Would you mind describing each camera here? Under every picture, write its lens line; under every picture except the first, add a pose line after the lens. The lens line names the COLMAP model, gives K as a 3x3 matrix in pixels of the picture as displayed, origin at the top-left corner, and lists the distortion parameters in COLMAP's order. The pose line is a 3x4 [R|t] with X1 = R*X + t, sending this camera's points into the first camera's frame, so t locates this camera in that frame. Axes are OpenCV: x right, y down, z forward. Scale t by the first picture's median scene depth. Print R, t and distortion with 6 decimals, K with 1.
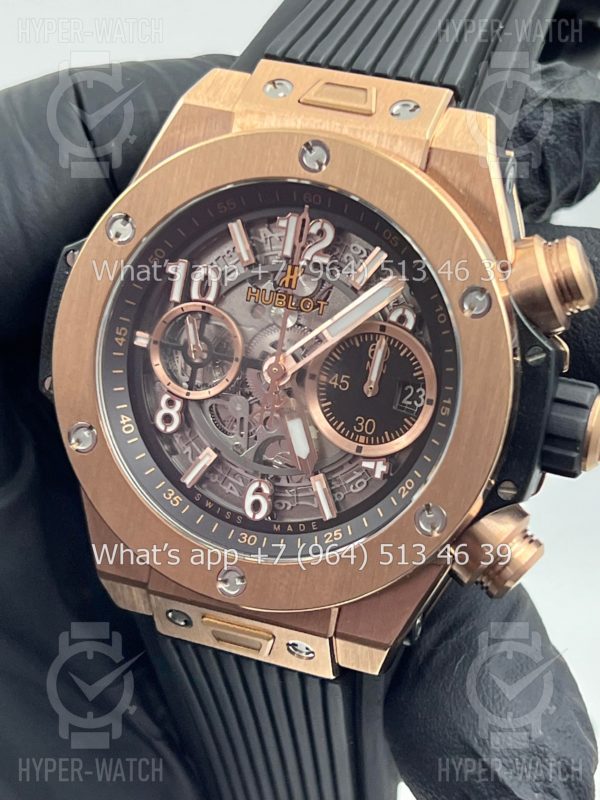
lens RADIAL K [[1847.9, 0, 300.0], [0, 1847.9, 400.0], [0, 0, 1]] dist [0.226369, 0.207483]
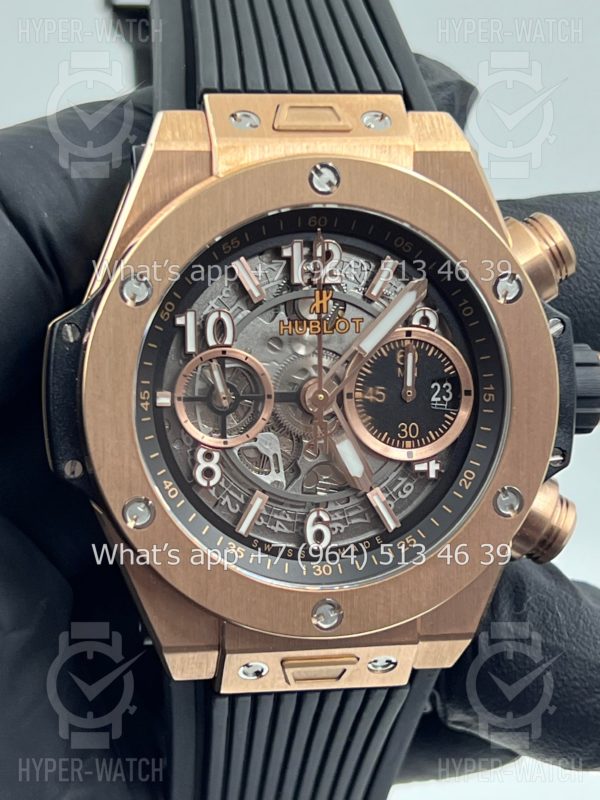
lens RADIAL K [[1847.9, 0, 300.0], [0, 1847.9, 400.0], [0, 0, 1]] dist [0.226369, 0.207483]
pose [[0.869662, -0.220963, 0.441433, -0.457952], [0.222274, 0.973726, 0.049506, -0.065576], [-0.440774, 0.055065, 0.895928, 0.112141]]
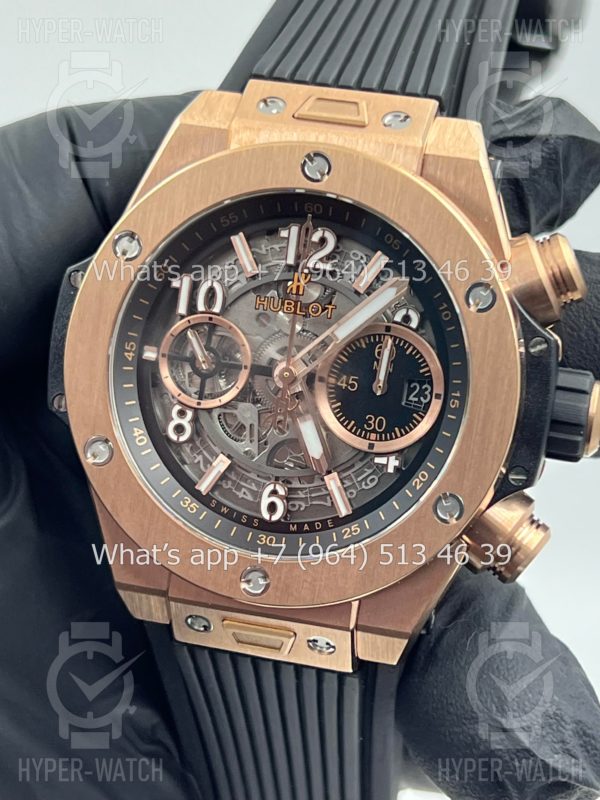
lens RADIAL K [[1847.9, 0, 300.0], [0, 1847.9, 400.0], [0, 0, 1]] dist [0.226369, 0.207483]
pose [[0.994144, -0.052140, 0.094652, -0.103572], [0.055425, 0.997936, -0.032420, 0.031819], [-0.092767, 0.037476, 0.994982, -0.030450]]
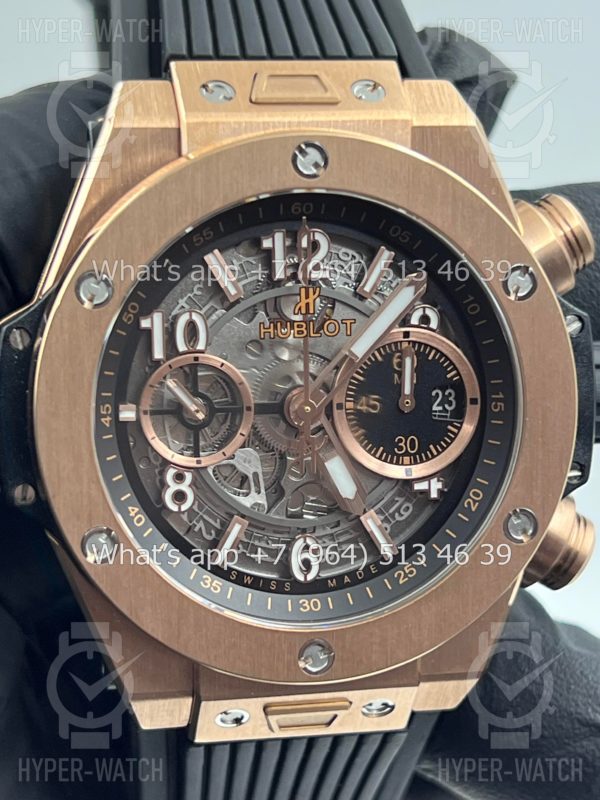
lens RADIAL K [[1847.9, 0, 300.0], [0, 1847.9, 400.0], [0, 0, 1]] dist [0.226369, 0.207483]
pose [[0.860967, -0.240262, 0.448342, -0.402005], [0.228032, 0.970193, 0.082019, -0.091598], [-0.454684, 0.031621, 0.890091, 0.222818]]
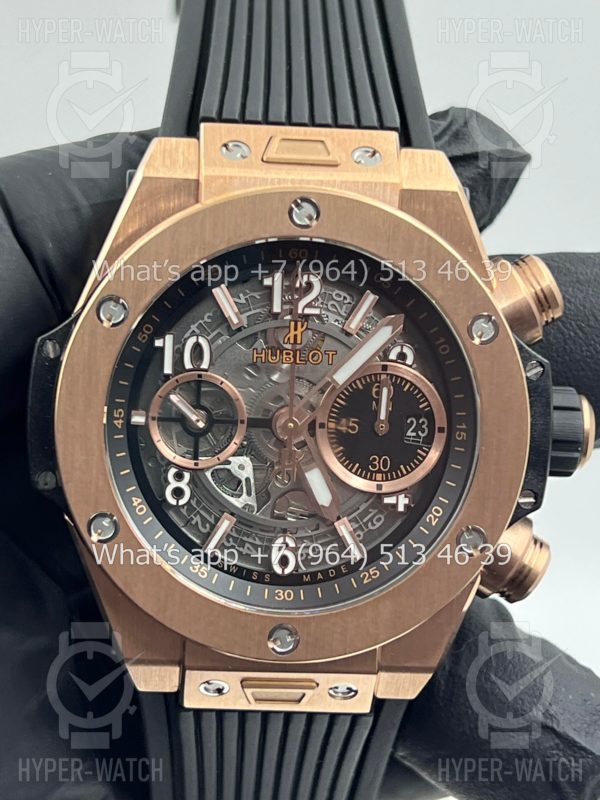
lens RADIAL K [[1847.9, 0, 300.0], [0, 1847.9, 400.0], [0, 0, 1]] dist [0.226369, 0.207483]
pose [[0.924180, -0.167876, 0.343088, -0.350425], [0.166237, 0.985485, 0.034413, -0.063273], [-0.343885, 0.025230, 0.938673, 0.045889]]
